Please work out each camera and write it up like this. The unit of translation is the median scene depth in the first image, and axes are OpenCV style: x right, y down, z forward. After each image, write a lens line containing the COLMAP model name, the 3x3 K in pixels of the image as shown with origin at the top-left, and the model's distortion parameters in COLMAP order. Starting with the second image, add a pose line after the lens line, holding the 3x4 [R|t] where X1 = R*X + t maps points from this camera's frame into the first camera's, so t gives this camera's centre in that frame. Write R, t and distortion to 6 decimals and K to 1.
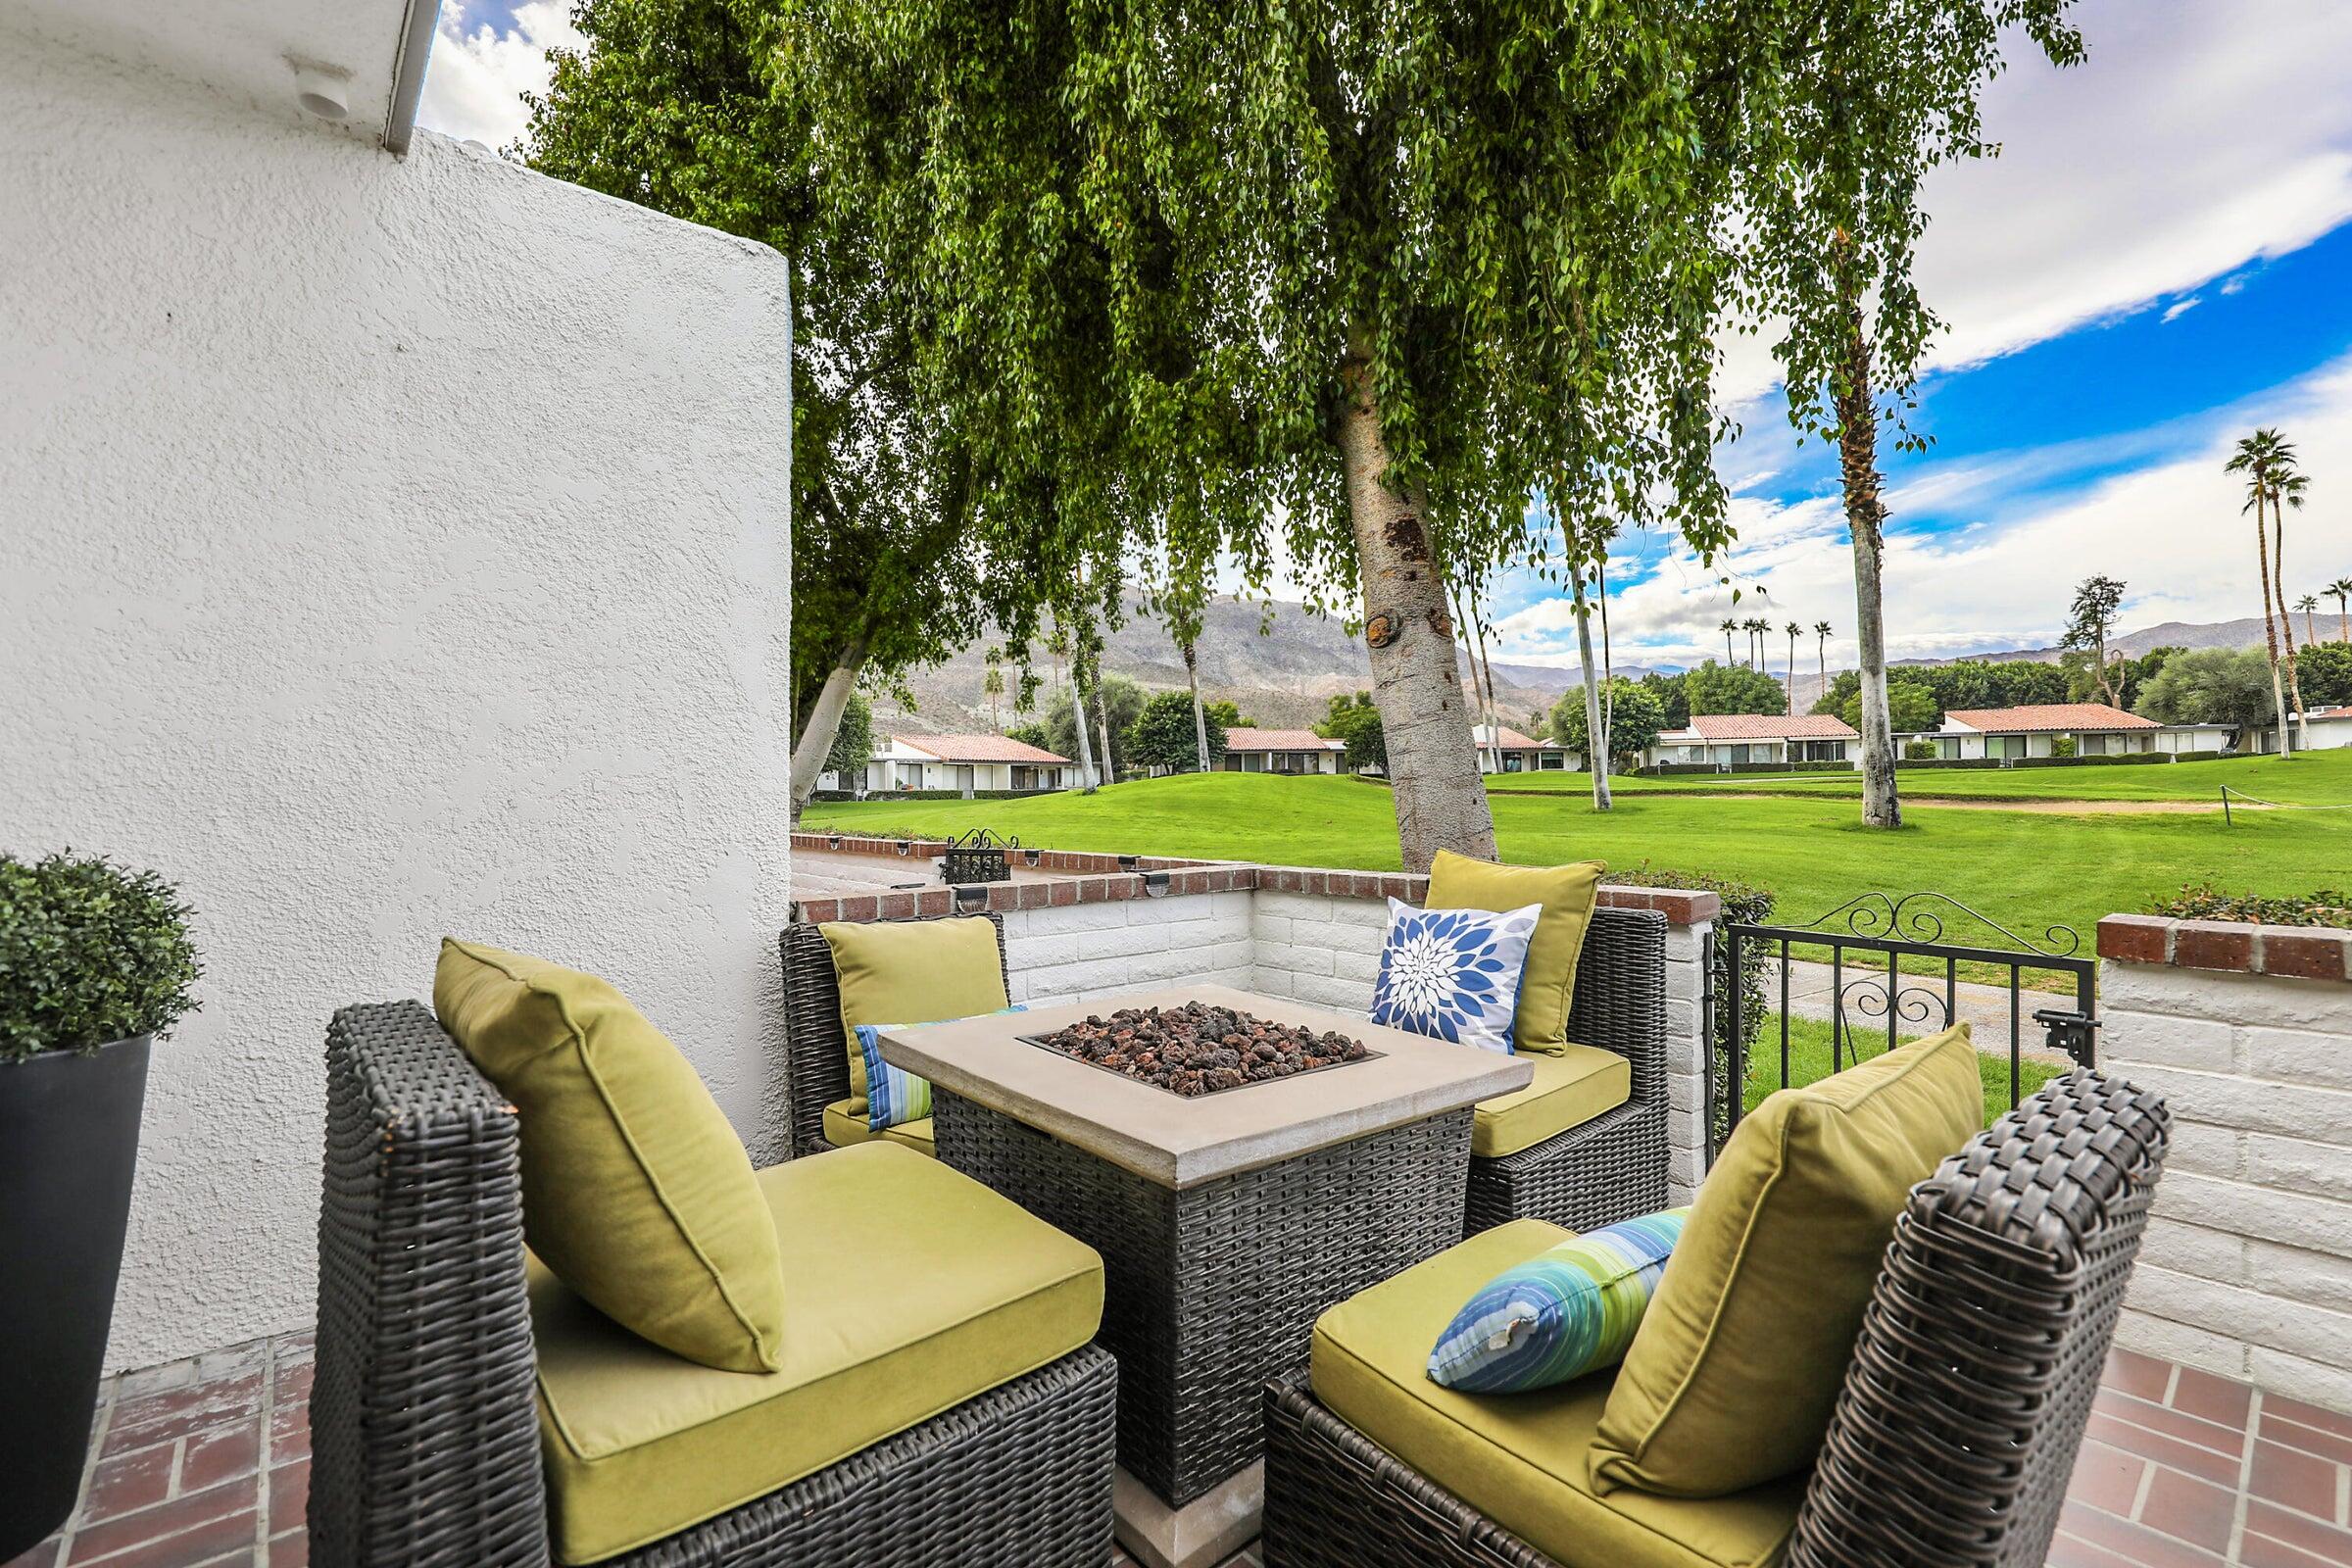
lens RADIAL K [[1029.5, 0, 1173.3], [0, 1029.5, 780.3], [0, 0, 1]] dist [-0.004118, -0.000661]
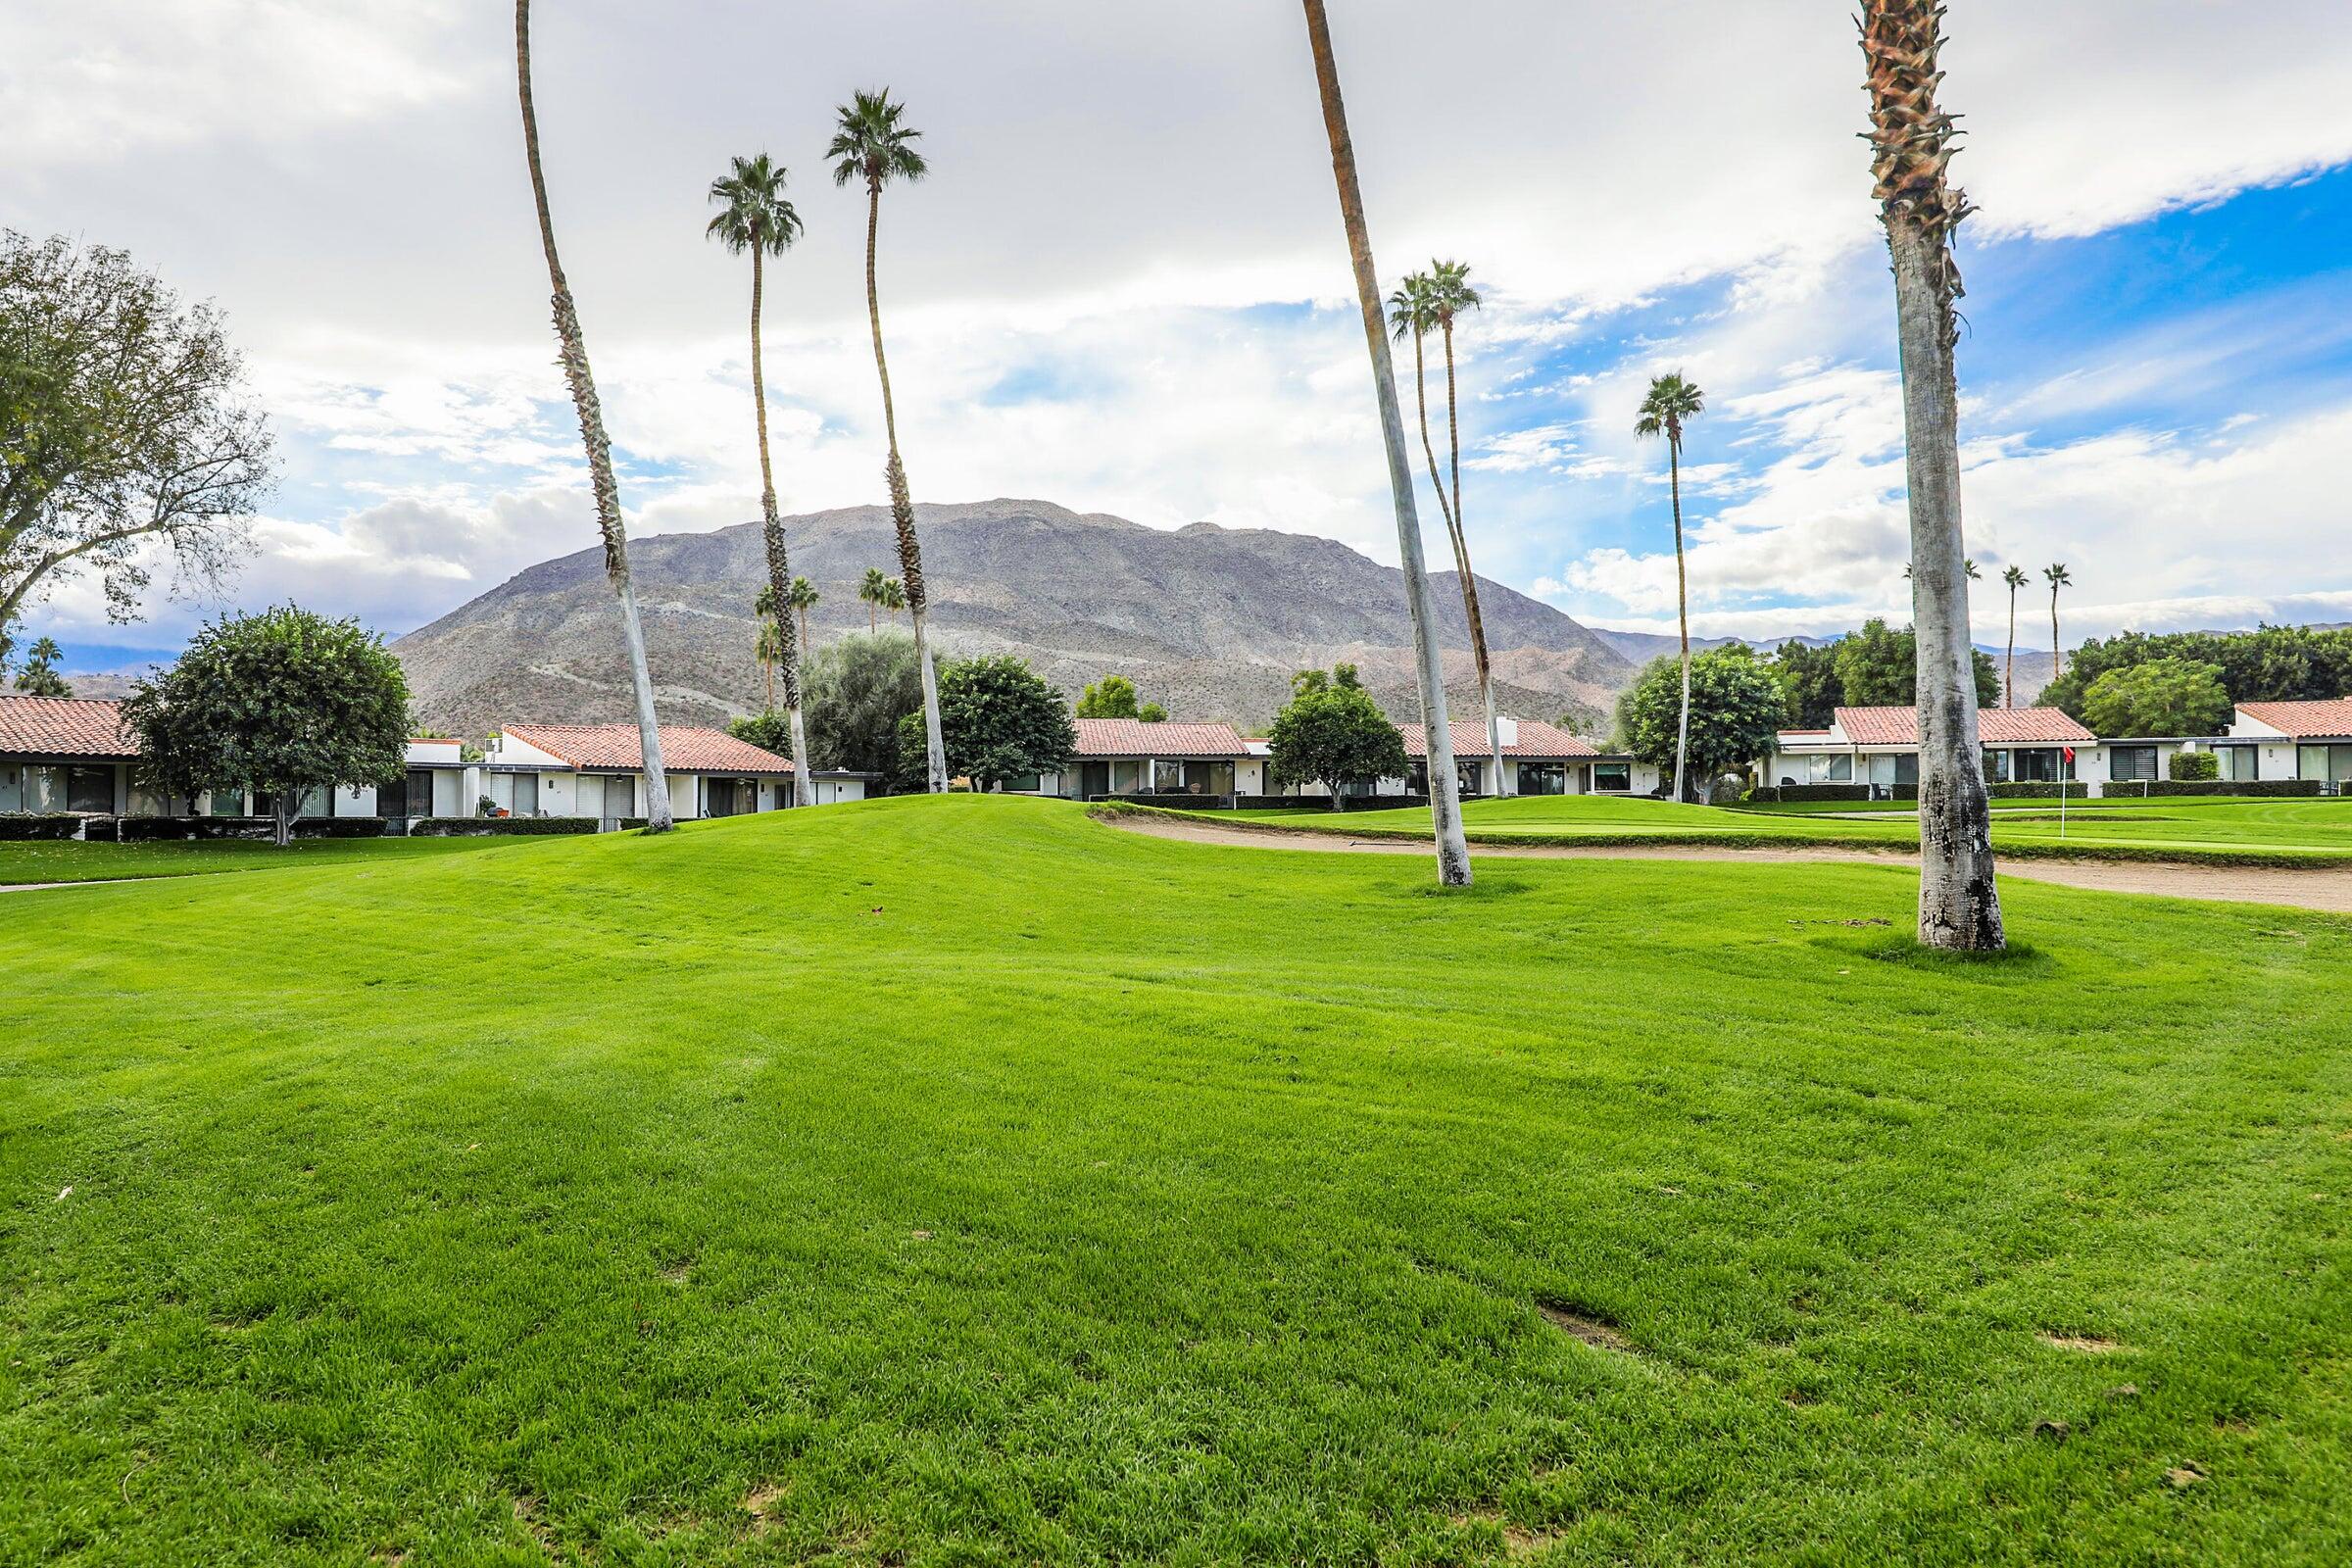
lens RADIAL K [[1543.1, 0, 1167.7], [0, 1543.1, 778.1], [0, 0, 1]] dist [0.003910, 0.000219]
pose [[0.999520, 0.009108, 0.029612, 0.081767], [-0.008696, 0.999864, -0.014021, -0.003340], [-0.029735, 0.013756, 0.999463, 0.088452]]
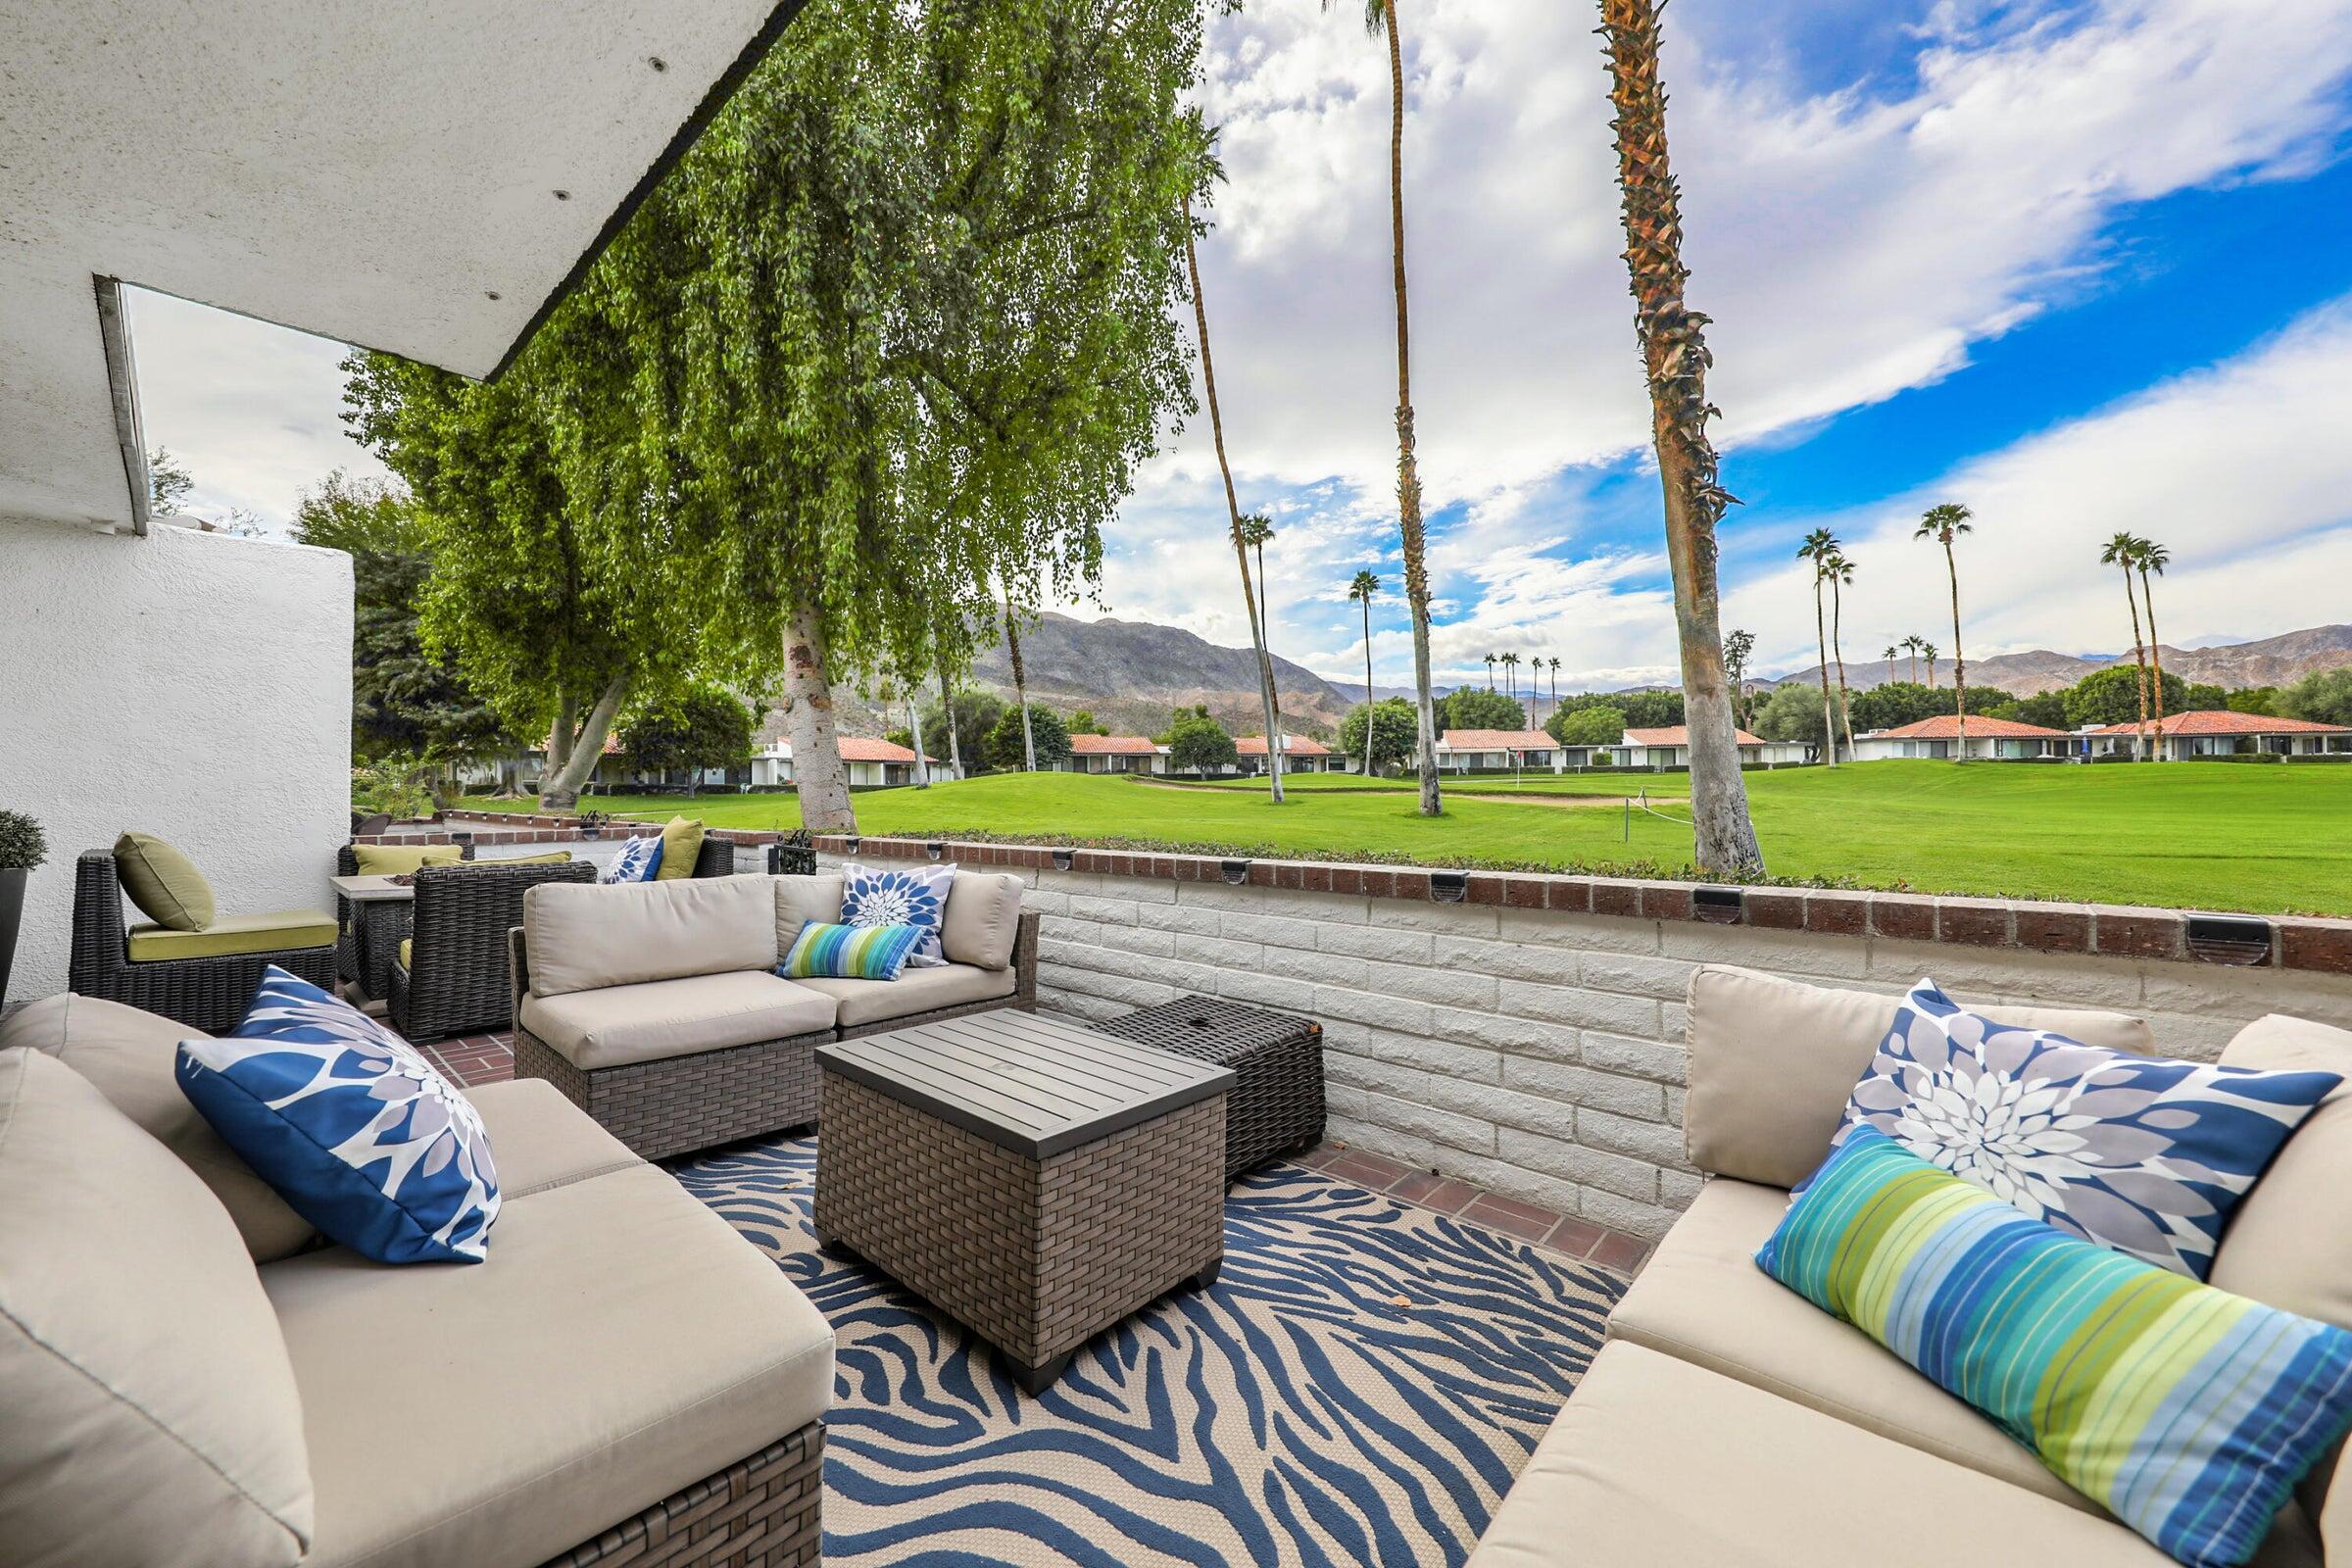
lens RADIAL K [[881.6, 0, 1183.4], [0, 881.6, 779.9], [0, 0, 1]] dist [-0.003875, -0.000649]
pose [[0.990786, 0.006515, 0.135279, 0.042503], [-0.006864, 0.999974, 0.002109, -0.000874], [-0.135262, -0.003018, 0.990805, -0.042182]]
